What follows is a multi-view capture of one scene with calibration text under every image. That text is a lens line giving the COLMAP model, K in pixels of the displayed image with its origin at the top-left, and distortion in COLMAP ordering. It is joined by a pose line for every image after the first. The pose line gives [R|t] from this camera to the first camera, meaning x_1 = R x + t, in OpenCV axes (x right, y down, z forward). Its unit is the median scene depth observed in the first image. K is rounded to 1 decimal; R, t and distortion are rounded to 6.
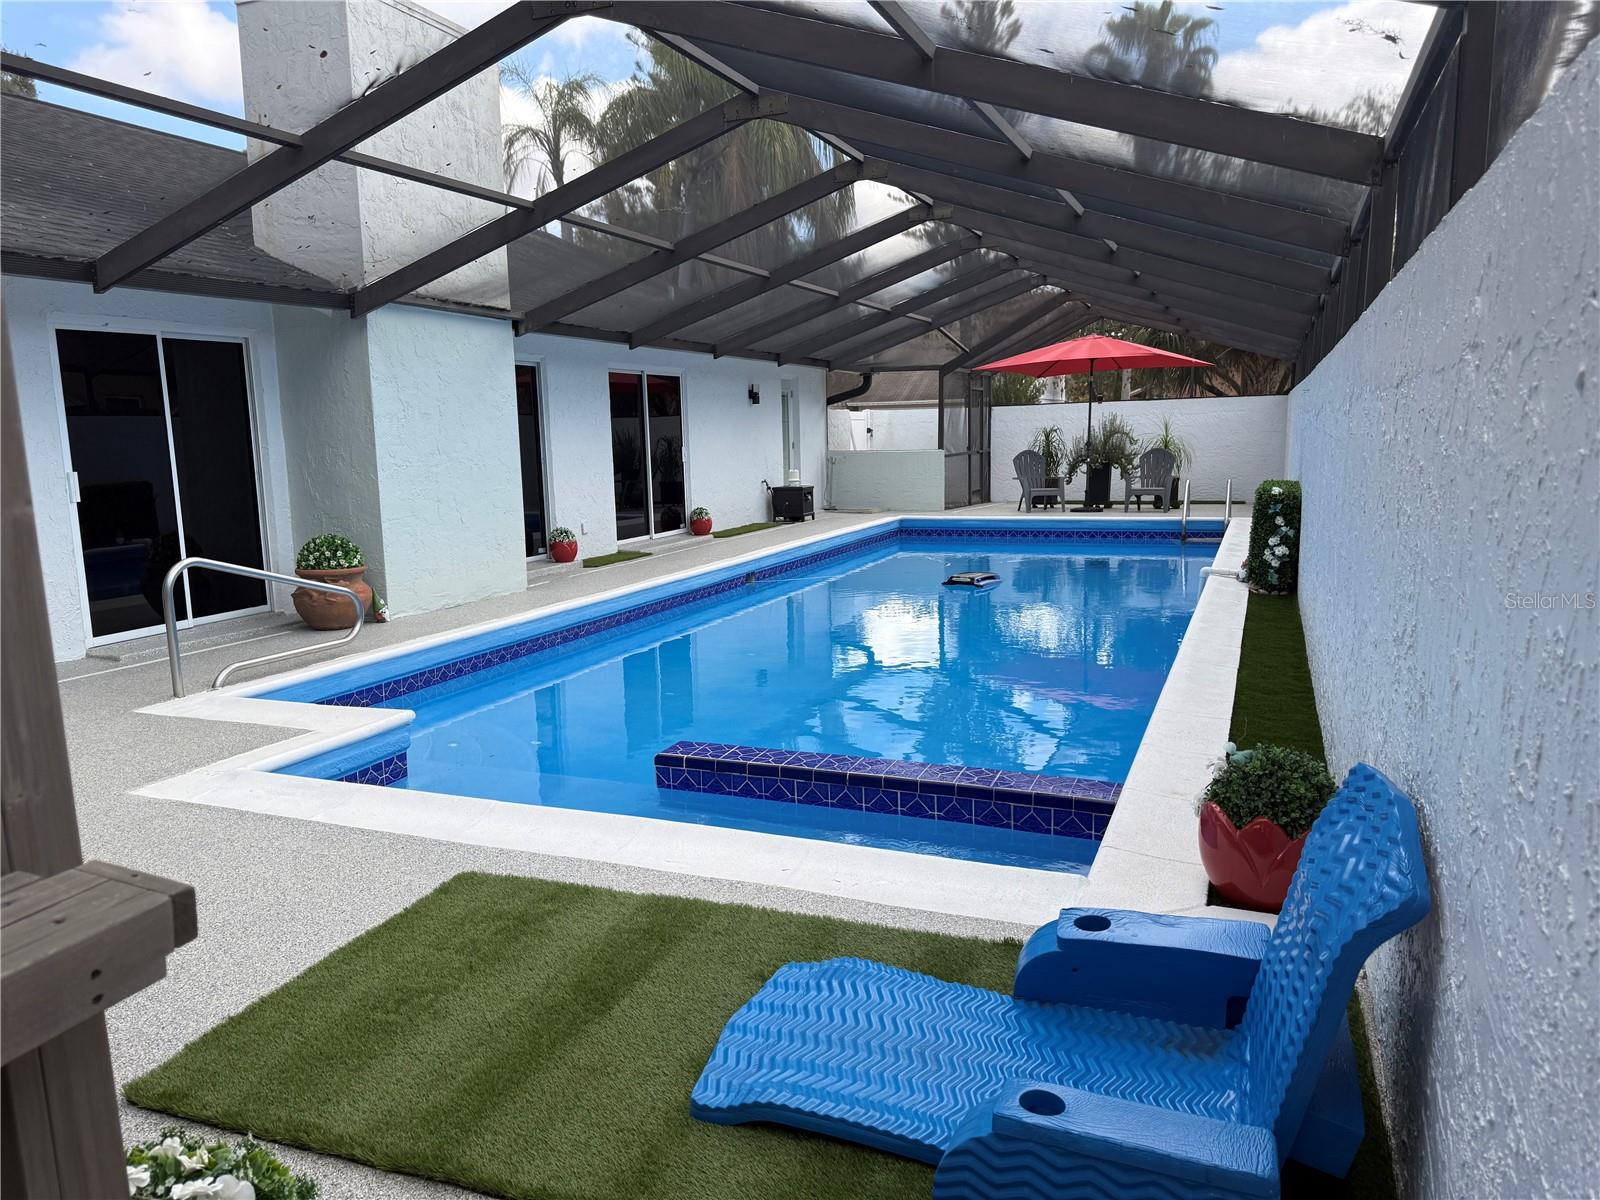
lens RADIAL K [[1139.8, 0, 799.8], [0, 1139.8, 607.6], [0, 0, 1]] dist [0.105905, -0.109497]
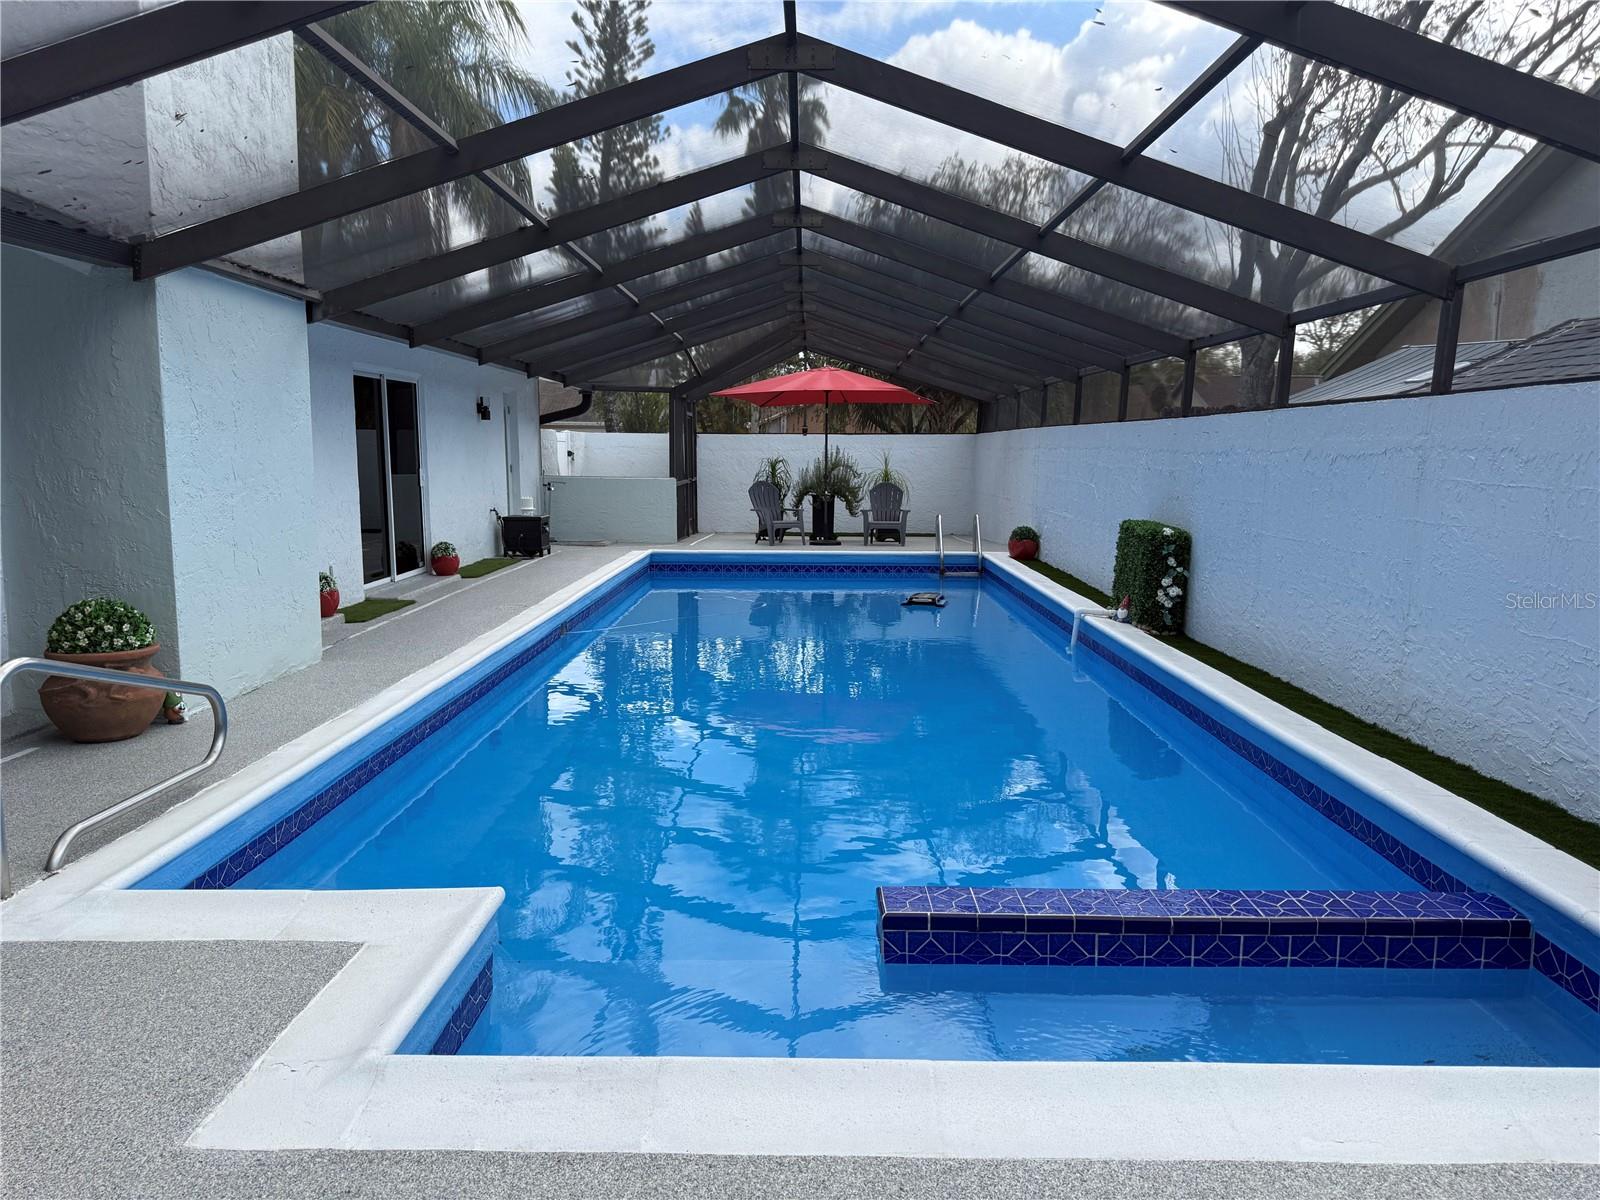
lens RADIAL K [[1139.8, 0, 799.8], [0, 1139.8, 607.6], [0, 0, 1]] dist [0.105905, -0.109497]
pose [[0.928457, -0.024481, 0.370633, -0.162483], [0.031952, 0.999391, -0.014029, -0.020606], [-0.370064, 0.024868, 0.928673, 0.129387]]
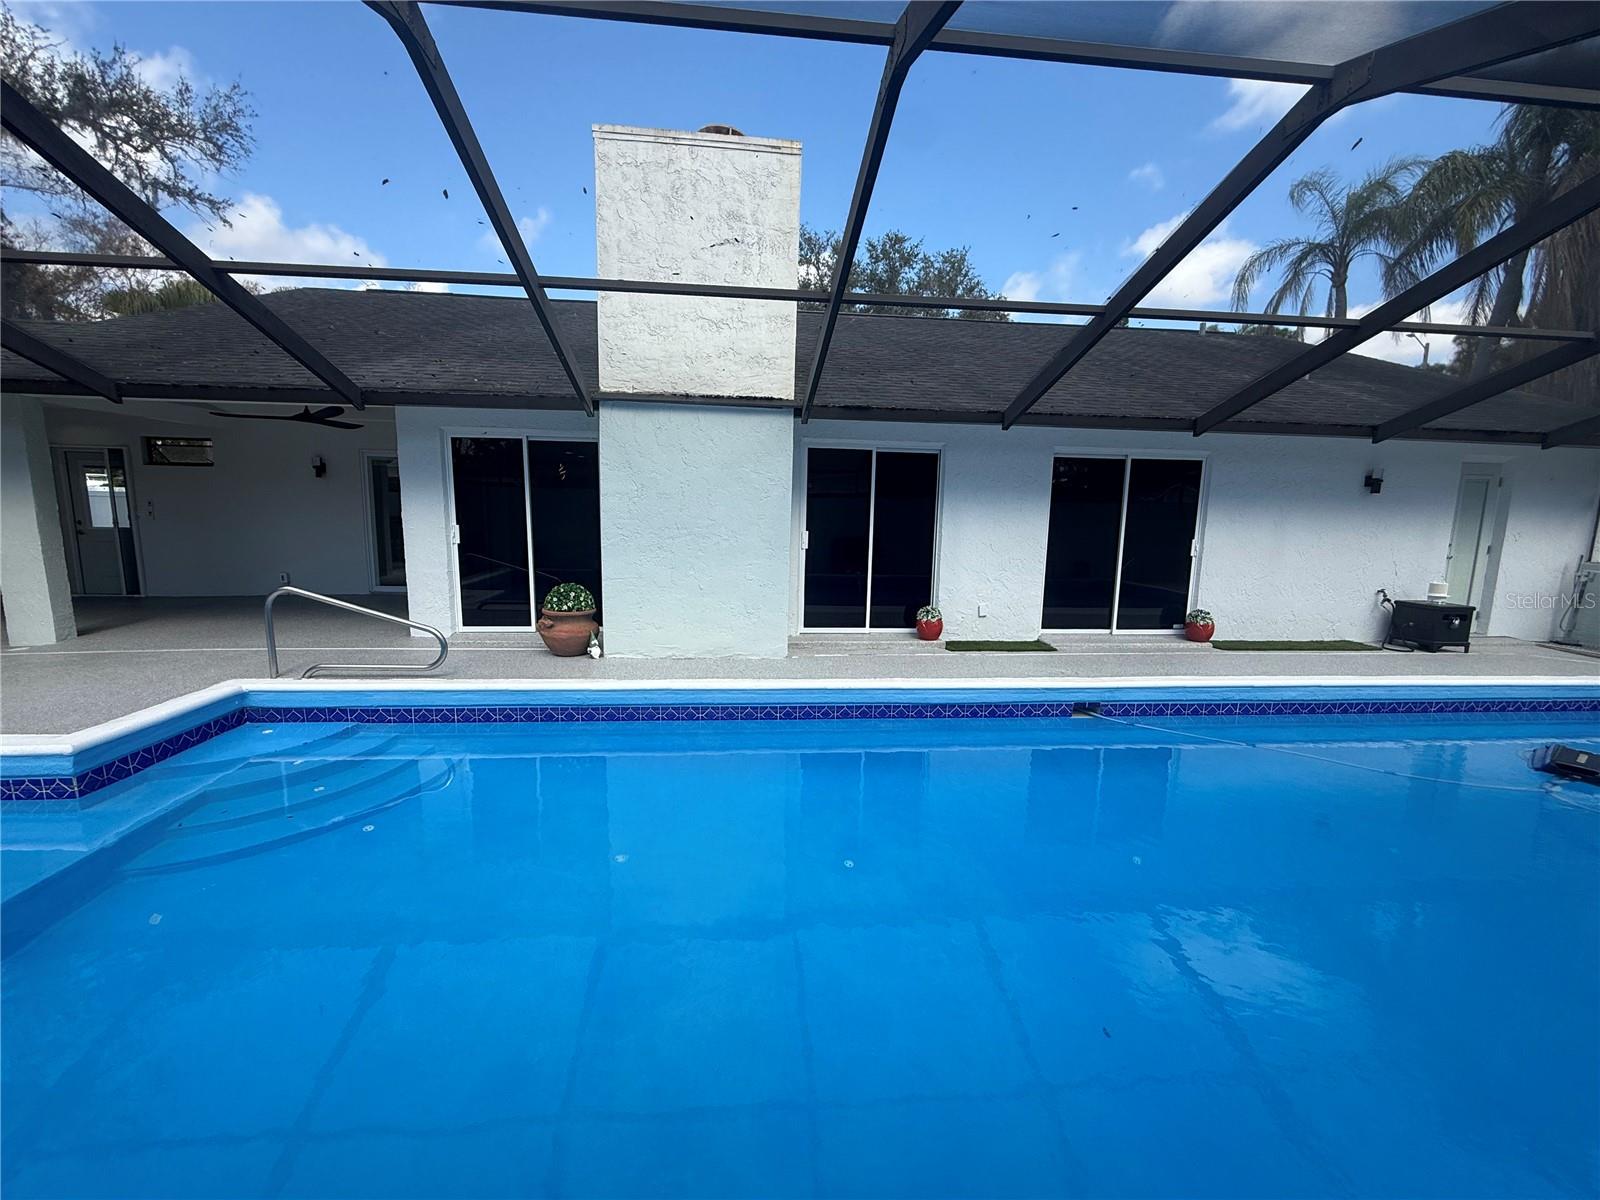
lens RADIAL K [[652.1, 0, 800.0], [0, 652.1, 600.0], [0, 0, 1]] dist [0.025868, 0.000027]
pose [[0.467579, 0.149576, -0.871205, 0.210051], [-0.169134, 0.982509, 0.077911, -0.084708], [0.867620, 0.110921, 0.484698, 0.503333]]
